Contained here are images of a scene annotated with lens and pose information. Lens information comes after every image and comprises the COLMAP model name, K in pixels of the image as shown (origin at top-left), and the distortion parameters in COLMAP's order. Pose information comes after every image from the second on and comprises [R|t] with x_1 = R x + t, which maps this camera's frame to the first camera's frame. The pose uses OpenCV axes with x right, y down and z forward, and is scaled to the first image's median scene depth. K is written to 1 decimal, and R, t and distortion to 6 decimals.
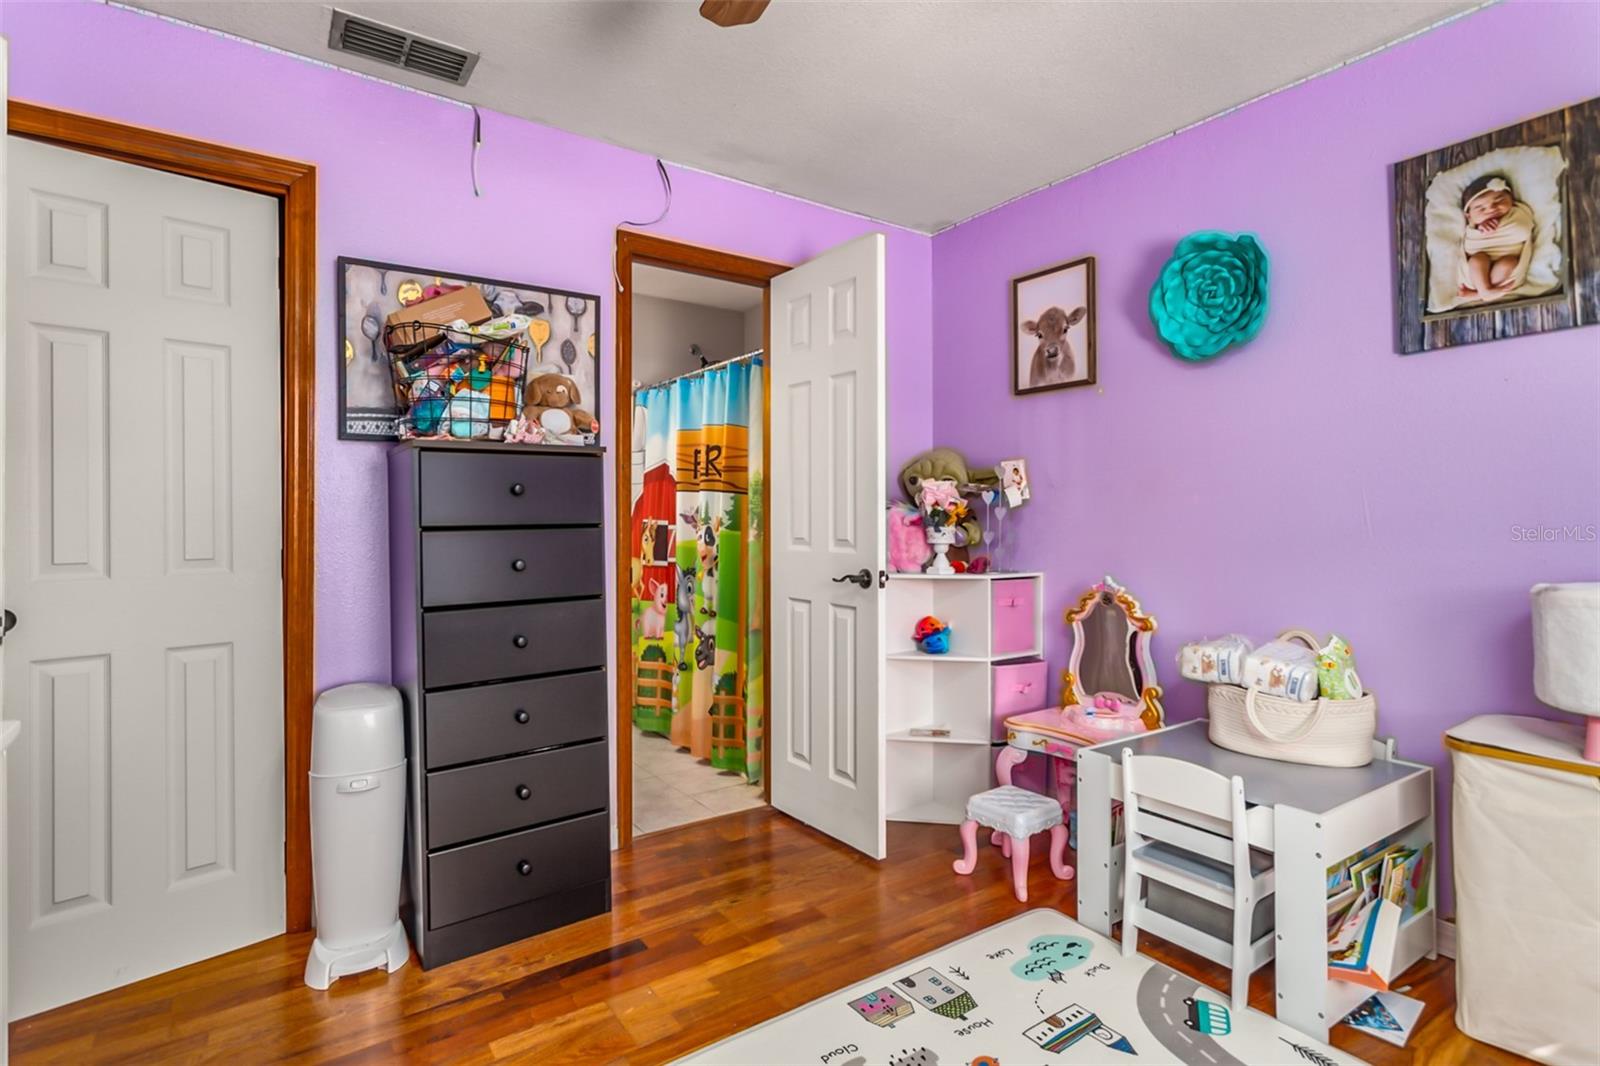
lens RADIAL K [[797.6, 0, 800.0], [0, 797.6, 519.6], [0, 0, 1]] dist [0.000057, 0.000299]
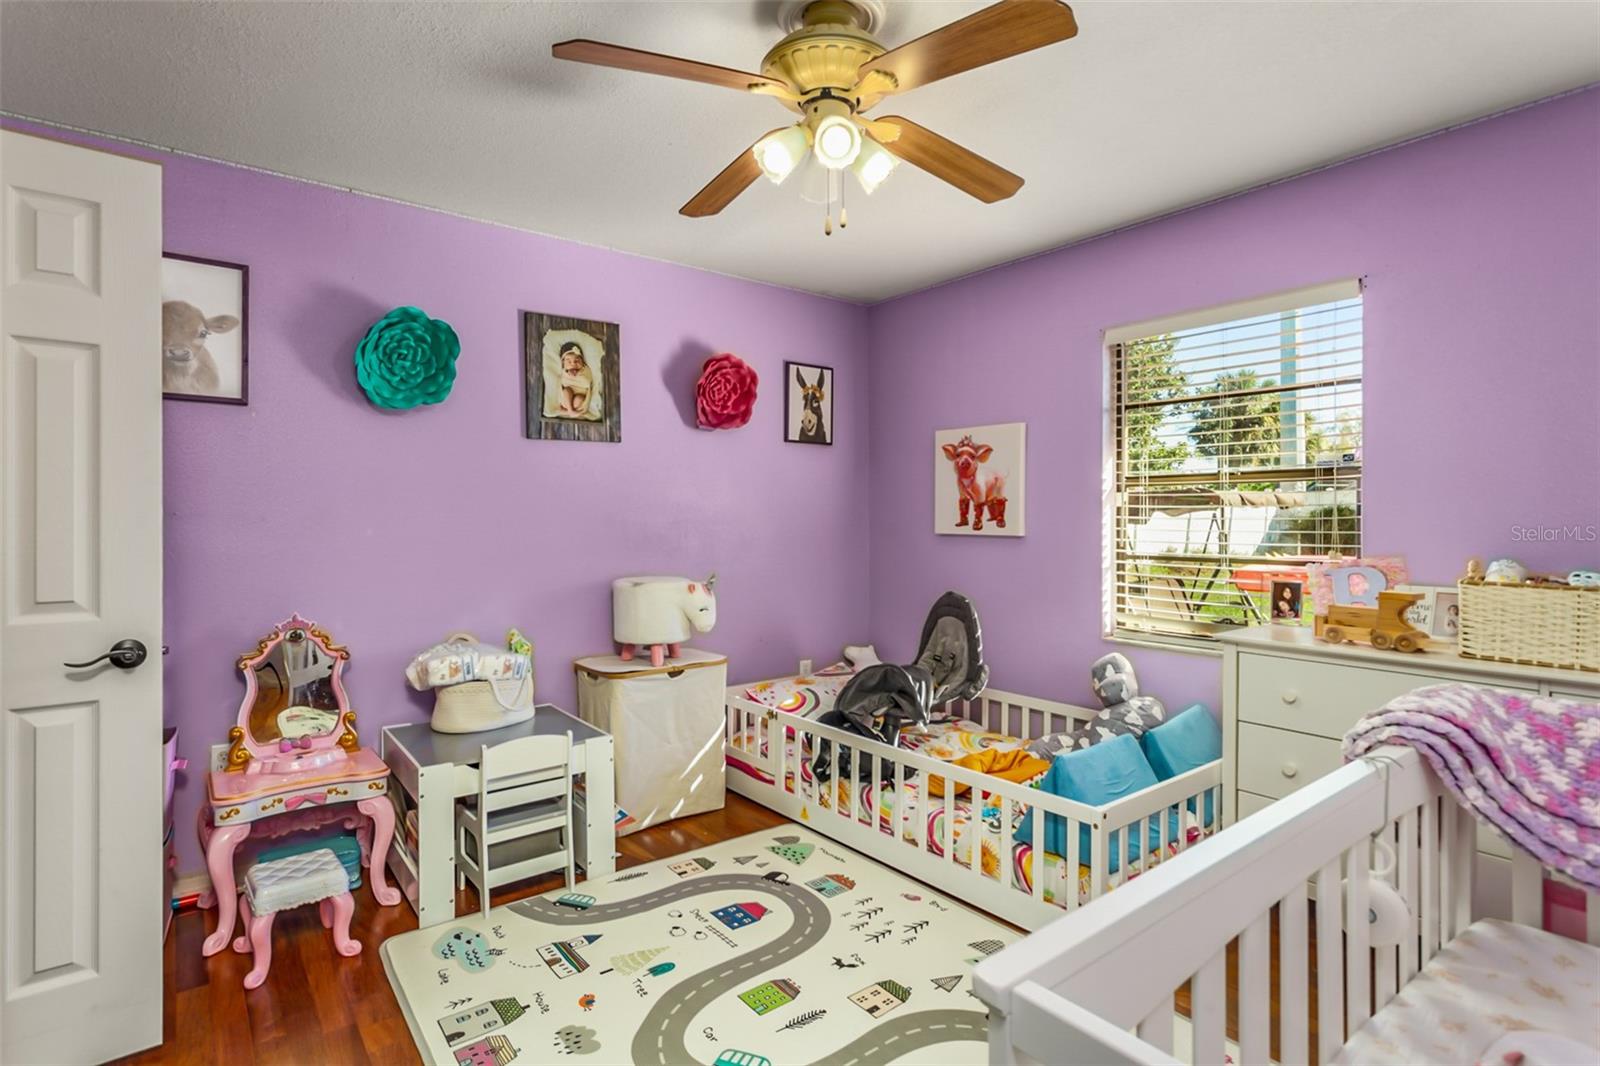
lens RADIAL K [[785.4, 0, 800.0], [0, 785.4, 533.0], [0, 0, 1]] dist [0.000874, 0.000534]
pose [[-0.054790, -0.011980, 0.998426, -0.790343], [0.004811, 0.999913, 0.012261, -0.045265], [-0.998486, 0.005476, -0.054728, 0.584748]]
